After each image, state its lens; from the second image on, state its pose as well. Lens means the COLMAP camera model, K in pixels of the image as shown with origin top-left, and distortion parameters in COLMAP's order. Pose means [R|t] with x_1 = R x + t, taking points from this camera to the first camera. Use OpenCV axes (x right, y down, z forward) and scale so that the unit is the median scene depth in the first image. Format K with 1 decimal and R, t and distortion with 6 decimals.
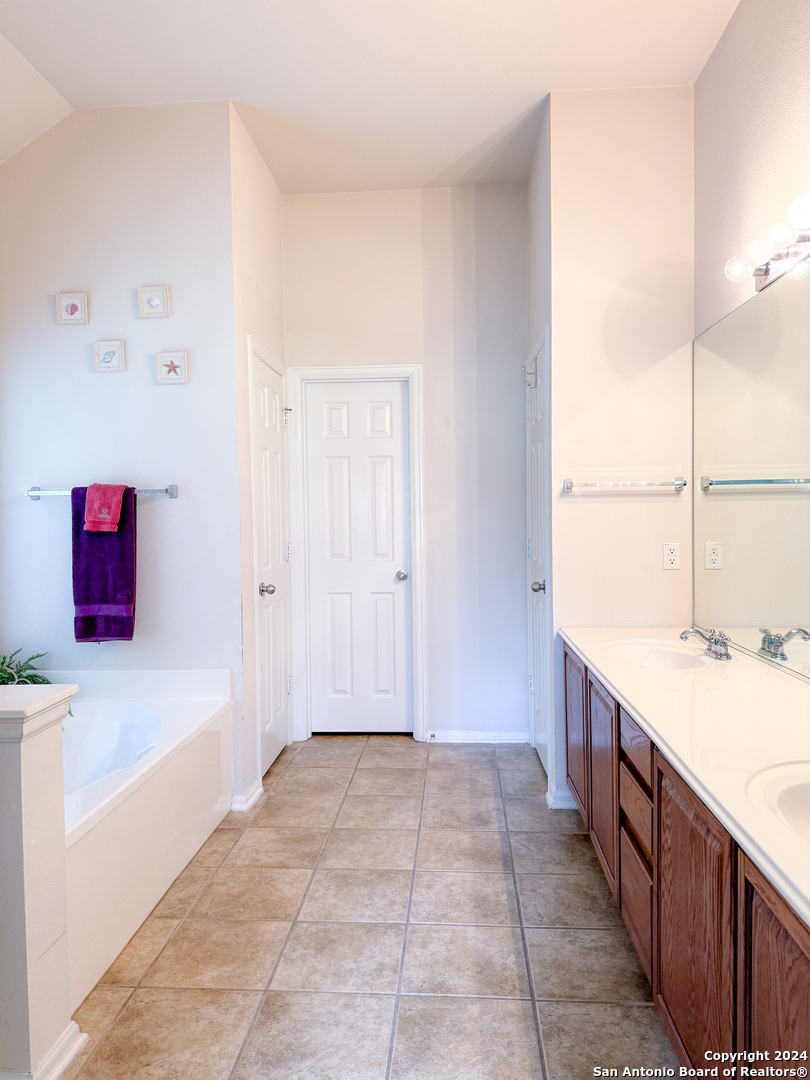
lens RADIAL K [[758.7, 0, 404.3], [0, 758.7, 539.6], [0, 0, 1]] dist [0.001691, 0.000124]
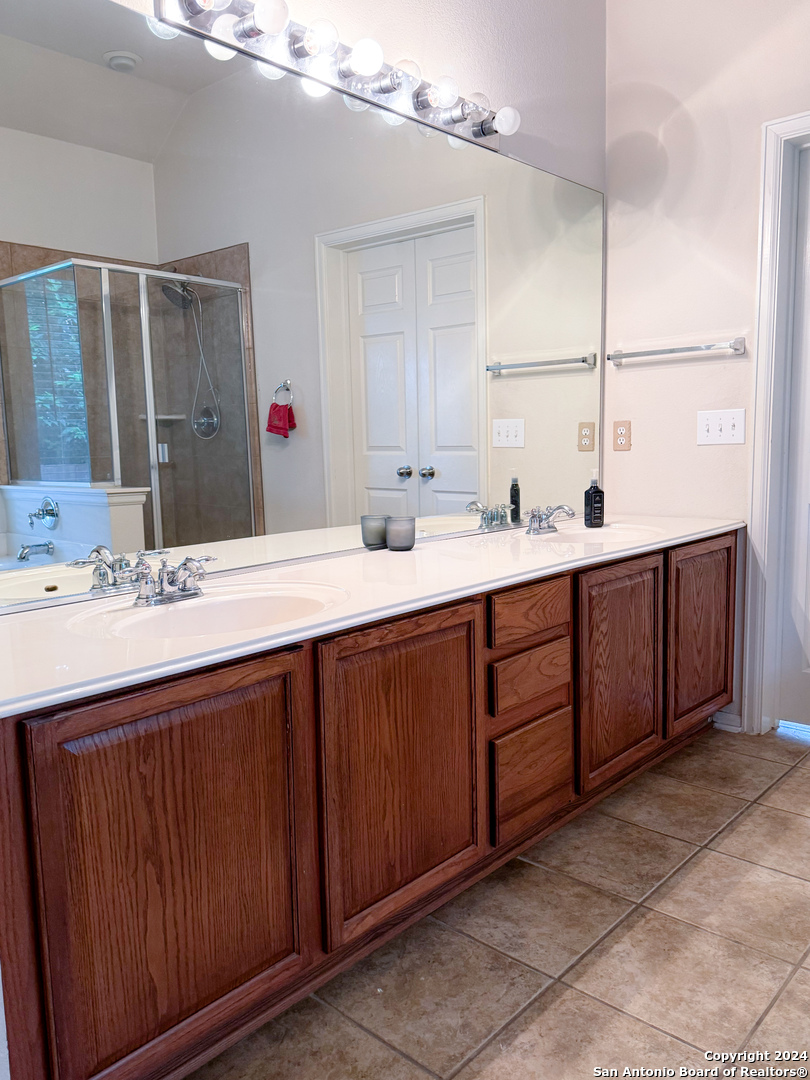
lens RADIAL K [[828.1, 0, 402.9], [0, 828.1, 539.1], [0, 0, 1]] dist [0.002485, -0.000100]
pose [[-0.778463, -0.066325, 0.624177, -0.183373], [0.037585, 0.987692, 0.151828, 0.012312], [-0.626564, 0.141652, -0.766389, 1.725983]]
